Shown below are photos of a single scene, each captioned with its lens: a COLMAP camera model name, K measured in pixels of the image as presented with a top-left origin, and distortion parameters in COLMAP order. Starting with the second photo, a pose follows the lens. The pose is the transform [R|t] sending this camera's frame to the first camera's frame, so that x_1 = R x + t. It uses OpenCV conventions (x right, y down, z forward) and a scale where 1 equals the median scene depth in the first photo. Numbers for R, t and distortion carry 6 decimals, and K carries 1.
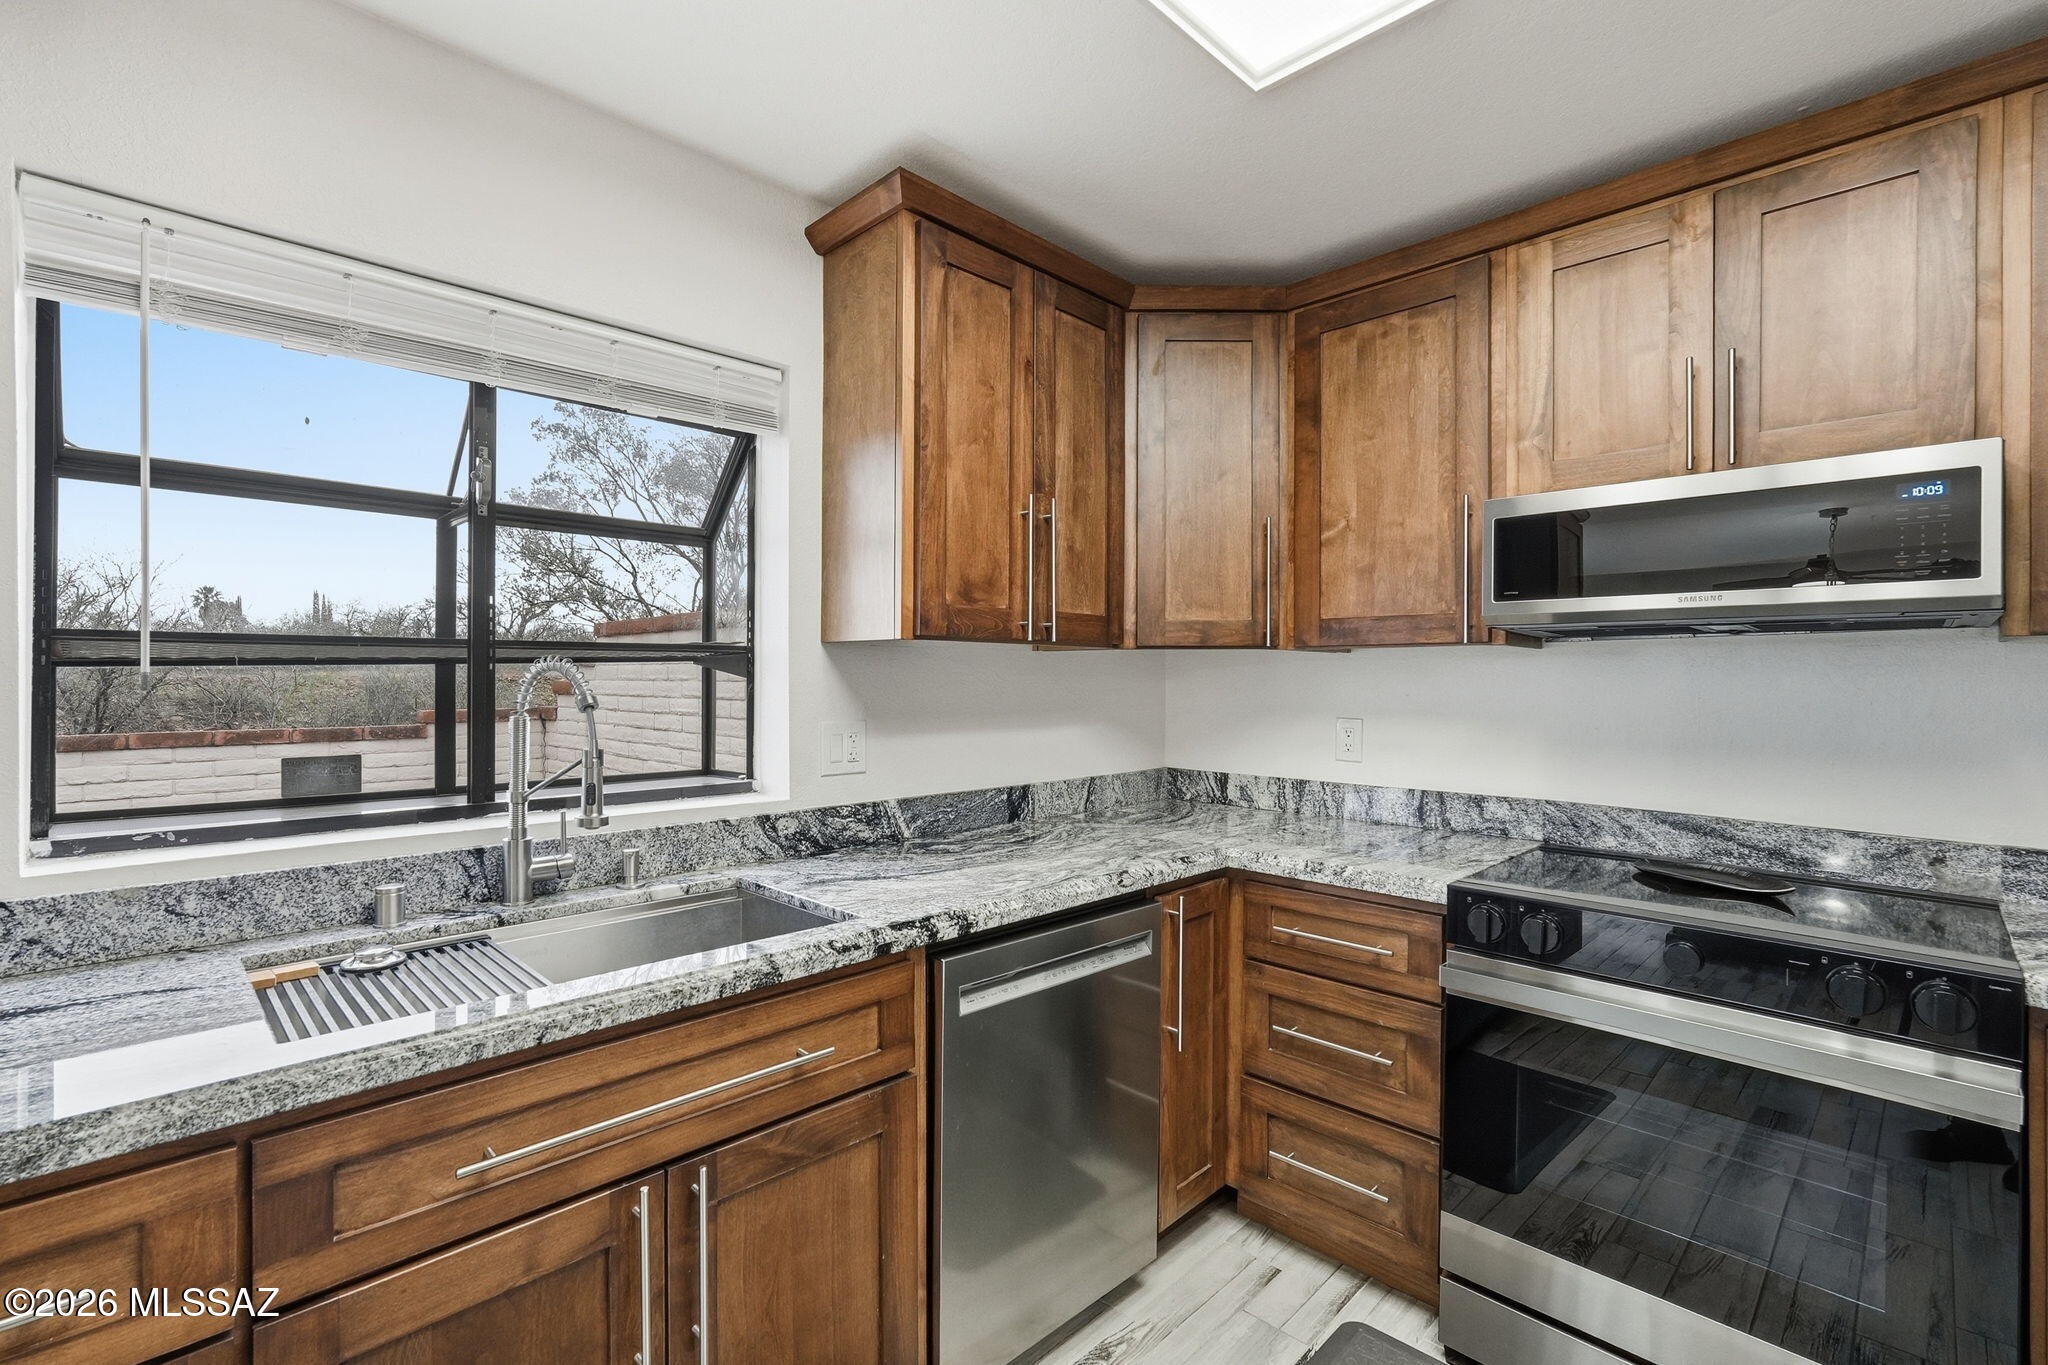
lens RADIAL K [[907.6, 0, 1025.9], [0, 907.6, 678.0], [0, 0, 1]] dist [-0.013271, 0.008144]
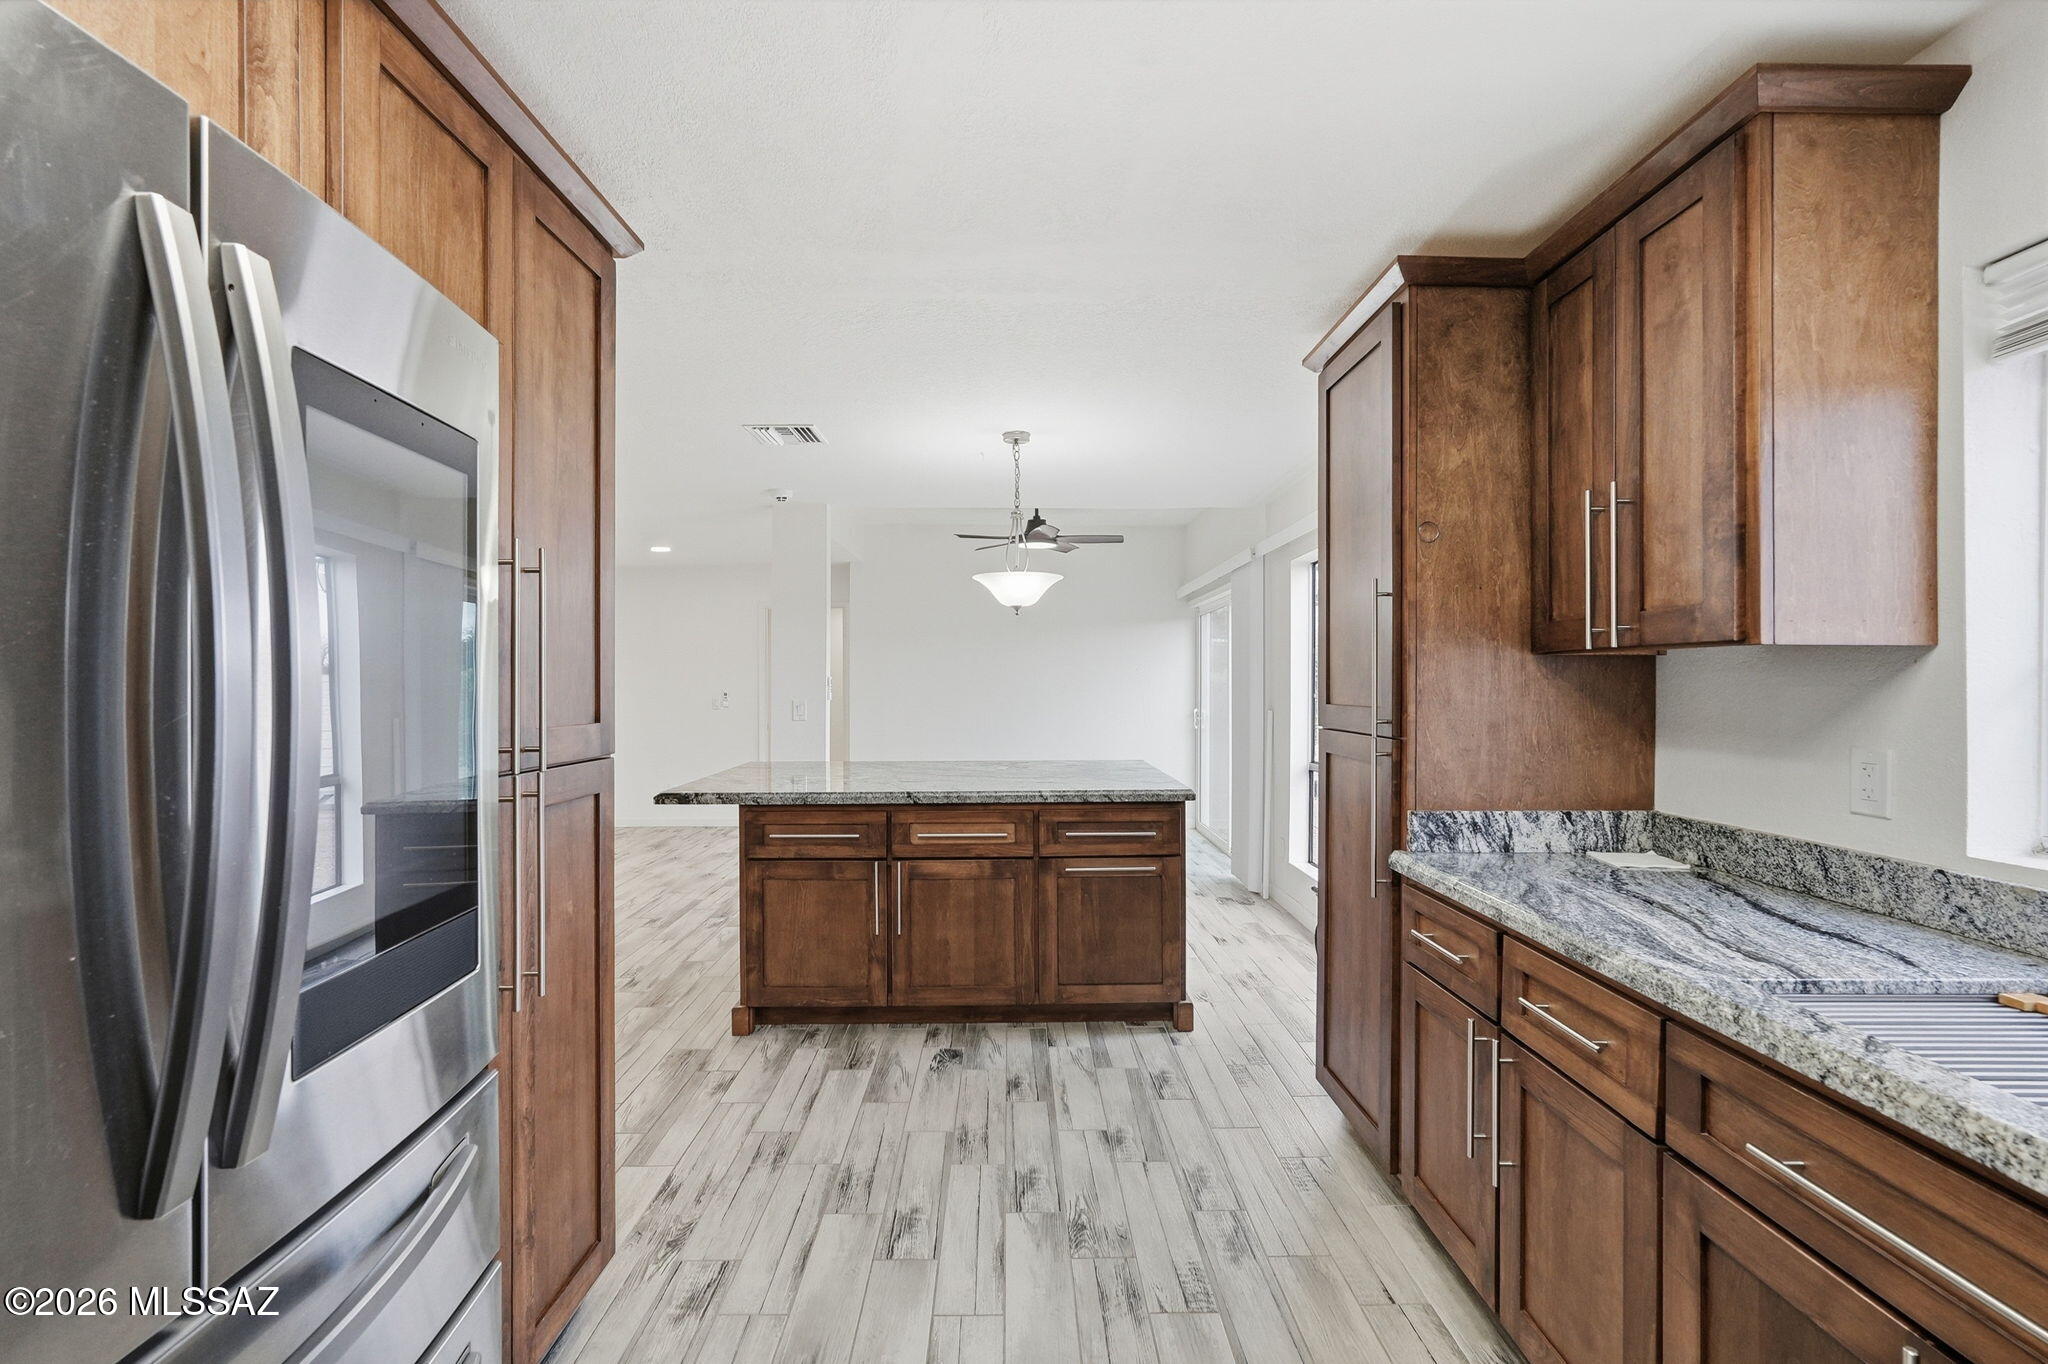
lens RADIAL K [[907.6, 0, 1025.9], [0, 907.6, 677.5], [0, 0, 1]] dist [-0.013271, 0.008144]
pose [[-0.695140, -0.001555, -0.718873, 0.702715], [0.001848, 0.999990, -0.003950, -0.019715], [0.718872, -0.004074, -0.695130, 1.018387]]
